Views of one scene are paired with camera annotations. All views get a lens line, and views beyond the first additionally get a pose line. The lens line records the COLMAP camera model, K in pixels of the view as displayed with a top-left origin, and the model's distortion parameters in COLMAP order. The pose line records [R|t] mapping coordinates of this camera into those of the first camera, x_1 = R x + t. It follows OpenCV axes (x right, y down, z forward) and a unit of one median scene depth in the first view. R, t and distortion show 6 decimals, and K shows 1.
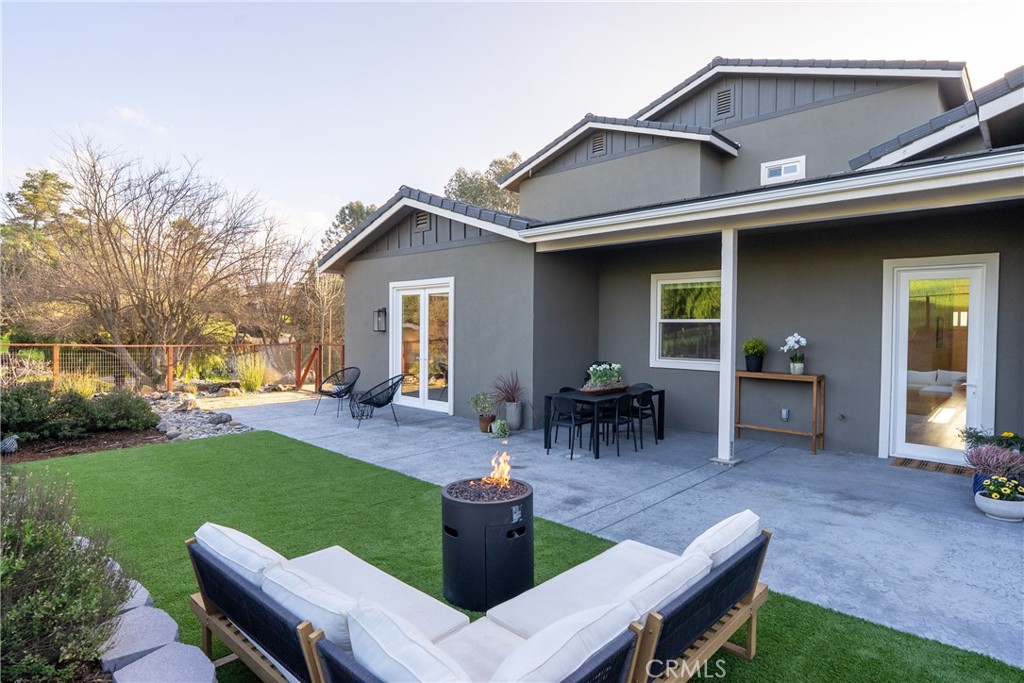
lens RADIAL K [[554.6, 0, 512.0], [0, 554.6, 341.5], [0, 0, 1]] dist [-0.003494, 0.000182]
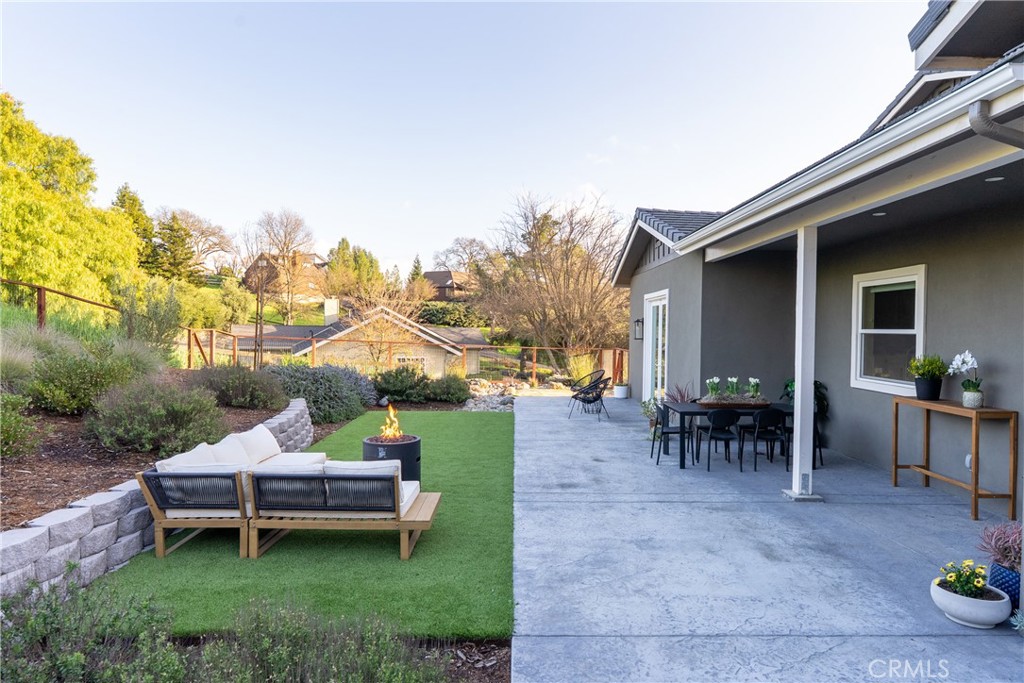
lens RADIAL K [[575.6, 0, 512.0], [0, 575.6, 341.5], [0, 0, 1]] dist [-0.003691, 0.001180]
pose [[0.681727, 0.016052, -0.731431, 0.566774], [-0.023858, 0.999715, -0.000296, -0.010069], [0.731218, 0.017652, 0.681916, 0.043394]]
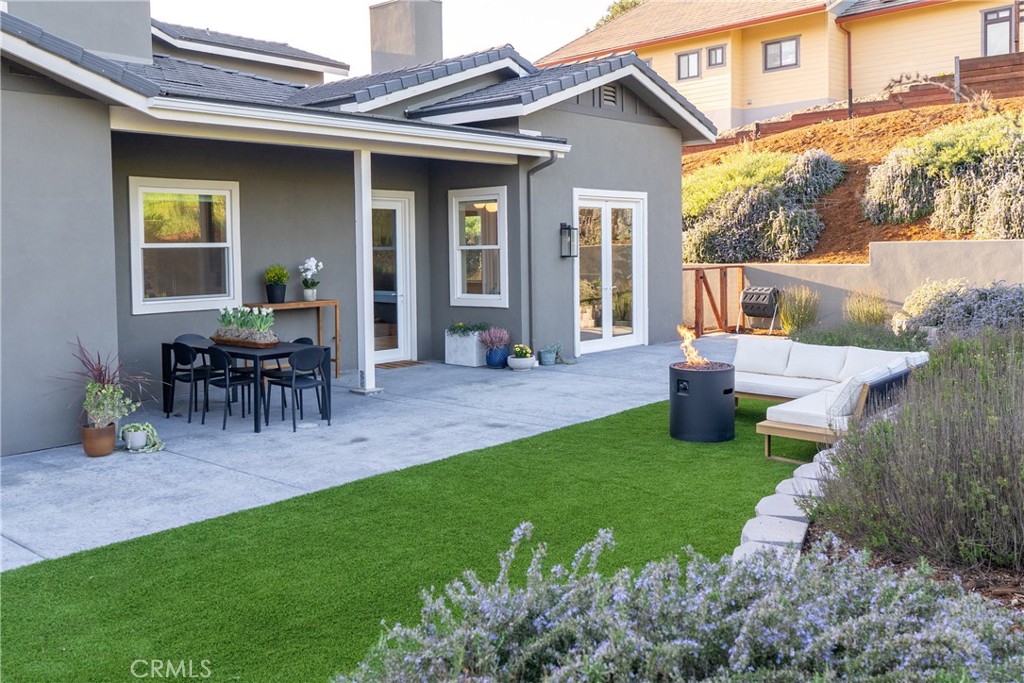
lens RADIAL K [[923.3, 0, 512.0], [0, 923.3, 284.5], [0, 0, 1]] dist [0.001627, 0.000990]
pose [[-0.046200, -0.051668, 0.997595, -0.940568], [0.035435, 0.997948, 0.053327, -0.035365], [-0.998304, 0.037813, -0.044274, 0.629819]]
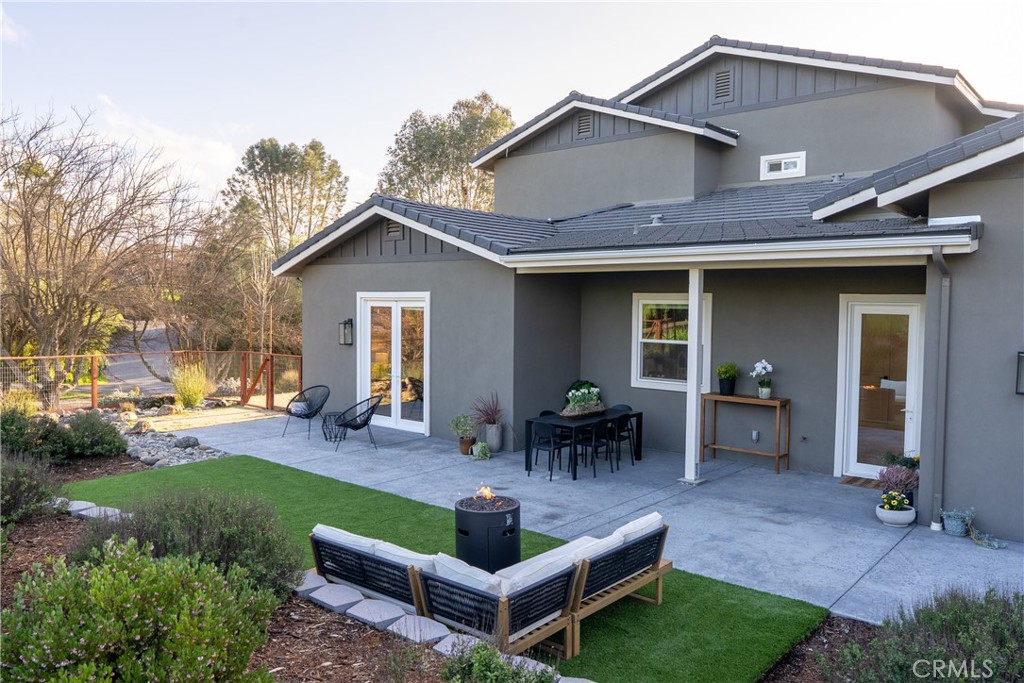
lens RADIAL K [[761.9, 0, 512.0], [0, 761.9, 341.5], [0, 0, 1]] dist [0.004642, 0.000274]
pose [[0.998904, -0.002015, 0.046766, -0.028761], [0.000630, 0.999561, 0.029608, -0.079977], [-0.046806, -0.029546, 0.998467, -0.366444]]
